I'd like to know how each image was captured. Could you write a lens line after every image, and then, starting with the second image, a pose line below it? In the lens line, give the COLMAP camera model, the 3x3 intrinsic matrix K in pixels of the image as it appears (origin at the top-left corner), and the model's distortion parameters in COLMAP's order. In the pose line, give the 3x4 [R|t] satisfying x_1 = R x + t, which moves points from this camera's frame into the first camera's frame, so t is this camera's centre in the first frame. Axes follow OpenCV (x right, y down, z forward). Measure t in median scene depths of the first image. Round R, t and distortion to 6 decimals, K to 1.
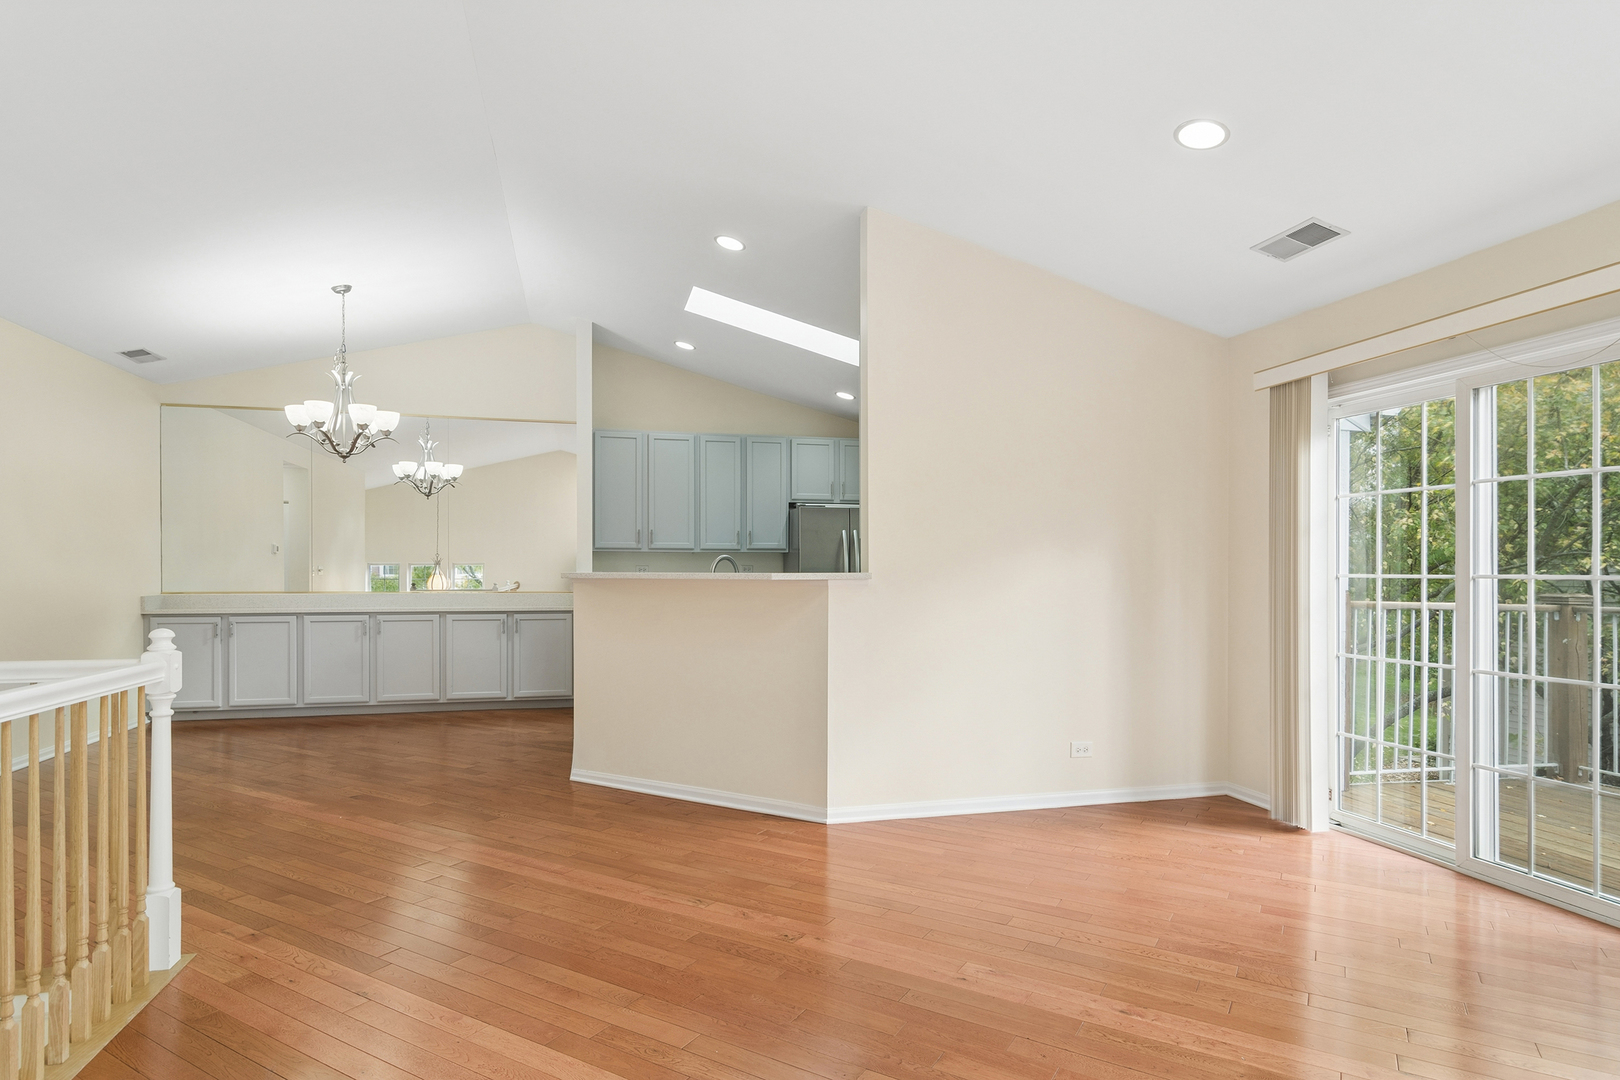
lens RADIAL K [[878.8, 0, 812.6], [0, 878.8, 574.3], [0, 0, 1]] dist [0.000109, -0.000066]
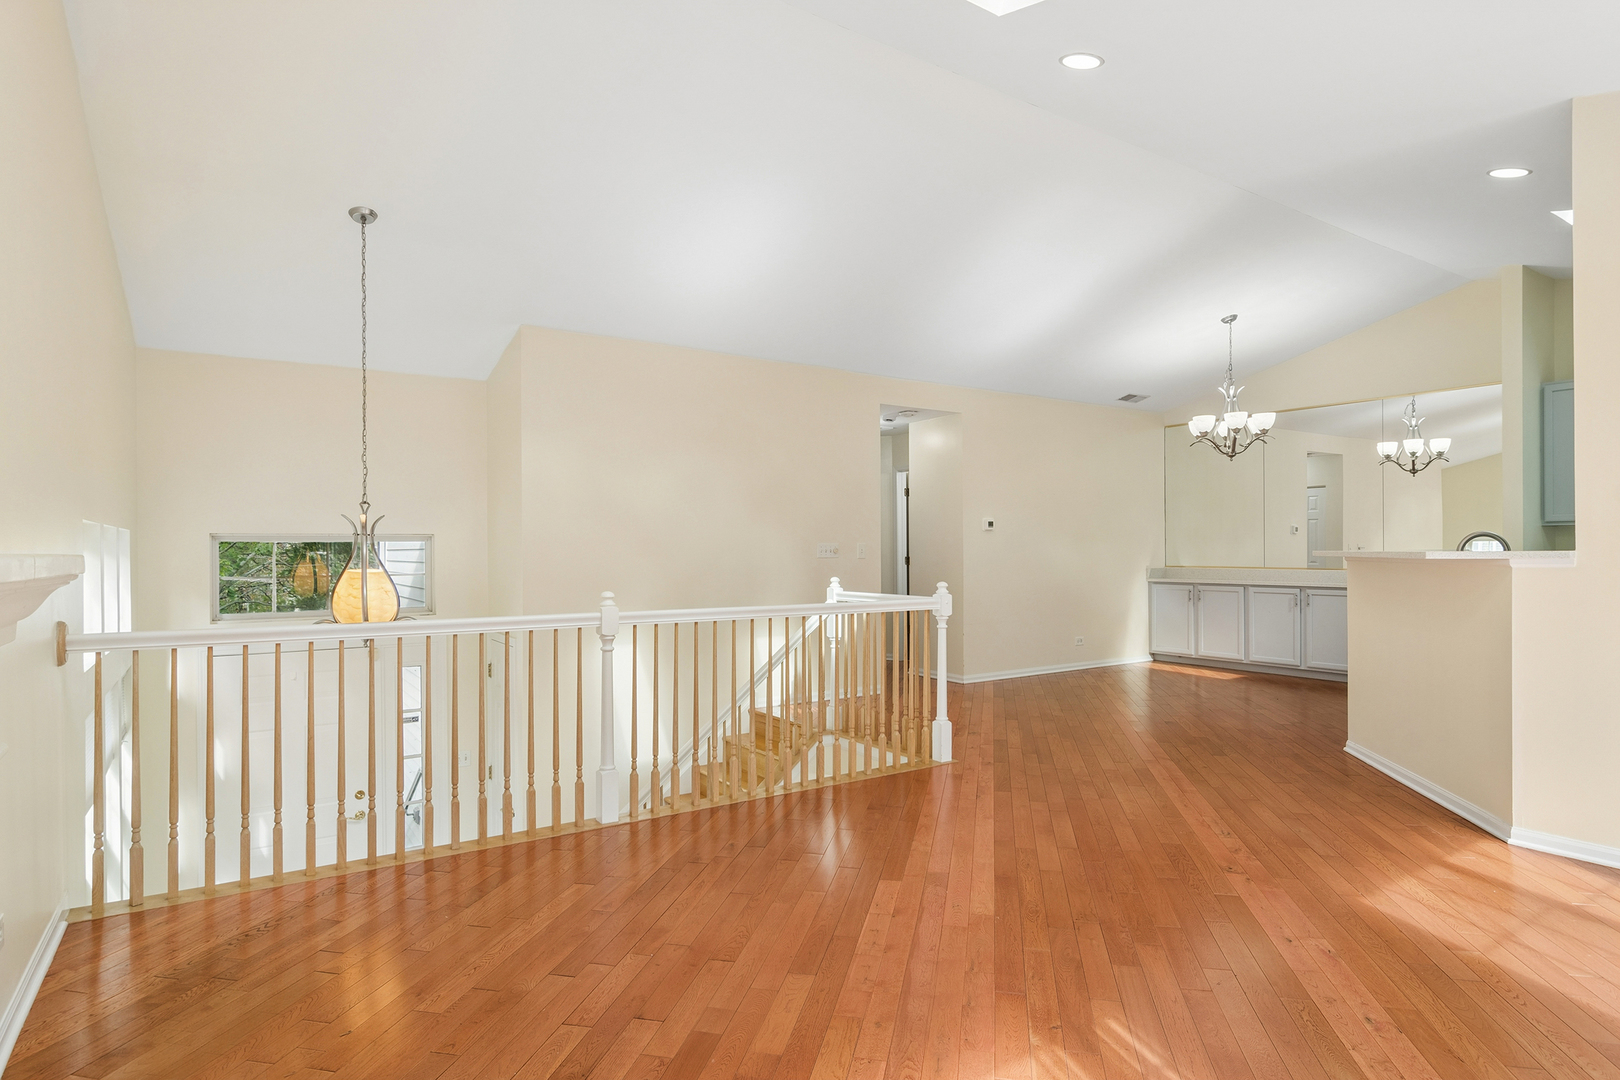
lens RADIAL K [[885.0, 0, 810.0], [0, 885.0, 540.0], [0, 0, 1]] dist [-0.003335, -0.000665]
pose [[0.323357, -0.011910, -0.946202, 0.475607], [-0.000116, 0.999920, -0.012626, -0.002074], [0.946277, 0.004192, 0.323330, 0.055629]]
